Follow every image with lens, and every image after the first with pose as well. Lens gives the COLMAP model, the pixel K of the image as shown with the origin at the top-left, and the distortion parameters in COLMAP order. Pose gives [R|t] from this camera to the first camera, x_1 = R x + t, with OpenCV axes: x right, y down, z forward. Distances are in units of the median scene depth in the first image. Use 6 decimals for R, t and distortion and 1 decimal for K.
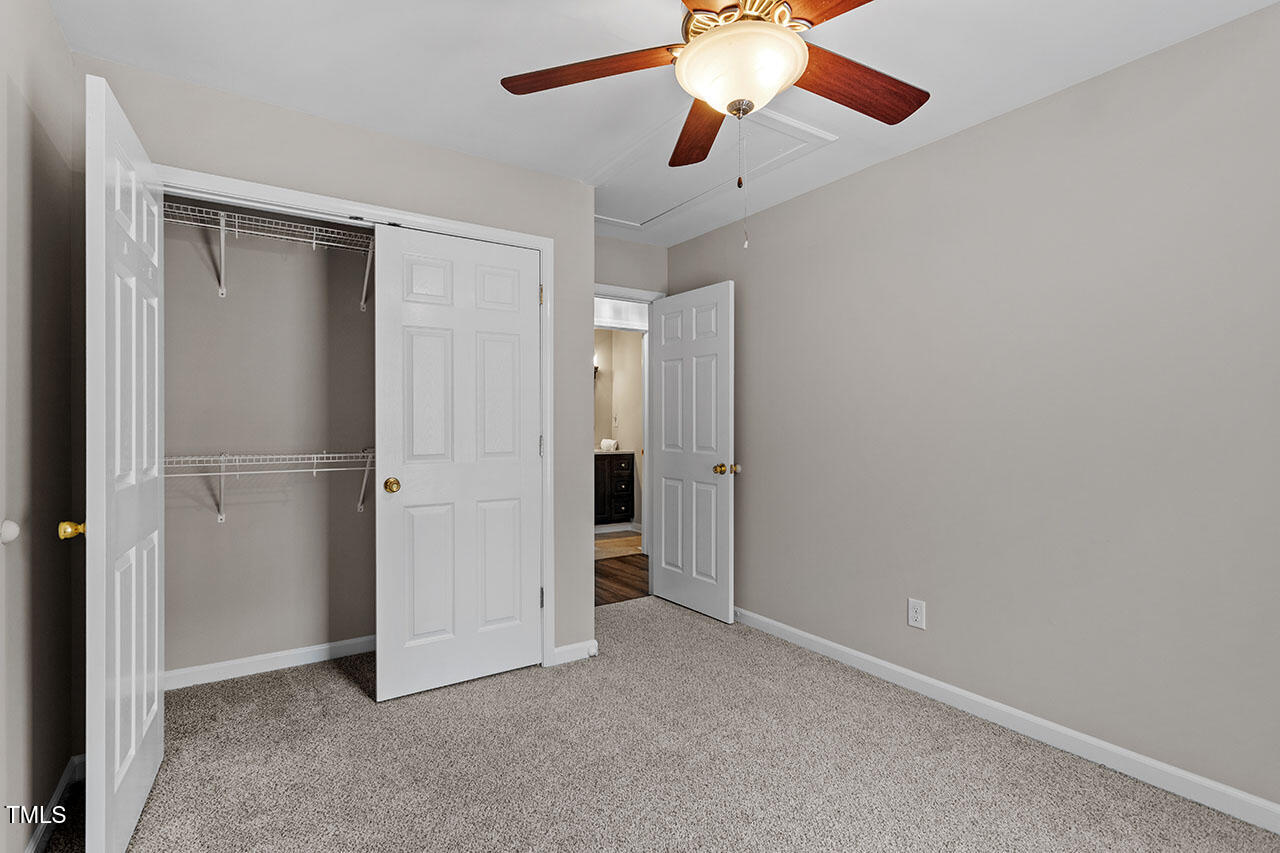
lens RADIAL K [[616.2, 0, 637.8], [0, 616.2, 428.5], [0, 0, 1]] dist [0.013165, -0.000734]
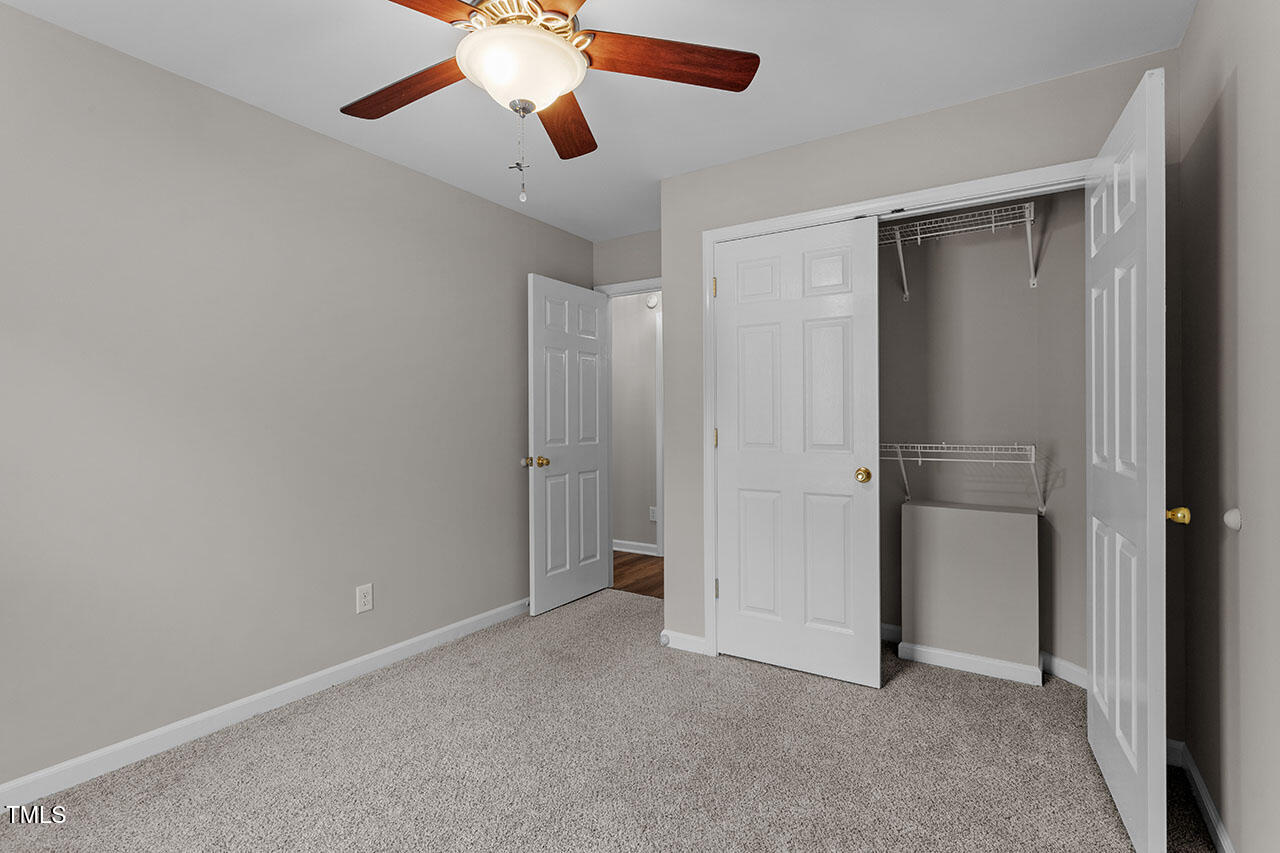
lens RADIAL K [[616.2, 0, 637.8], [0, 616.2, 428.5], [0, 0, 1]] dist [0.013165, -0.000734]
pose [[0.401431, 0.011418, -0.915818, 0.554383], [0.004219, 0.999889, 0.014316, -0.000593], [0.915880, -0.009610, 0.401338, 0.378946]]
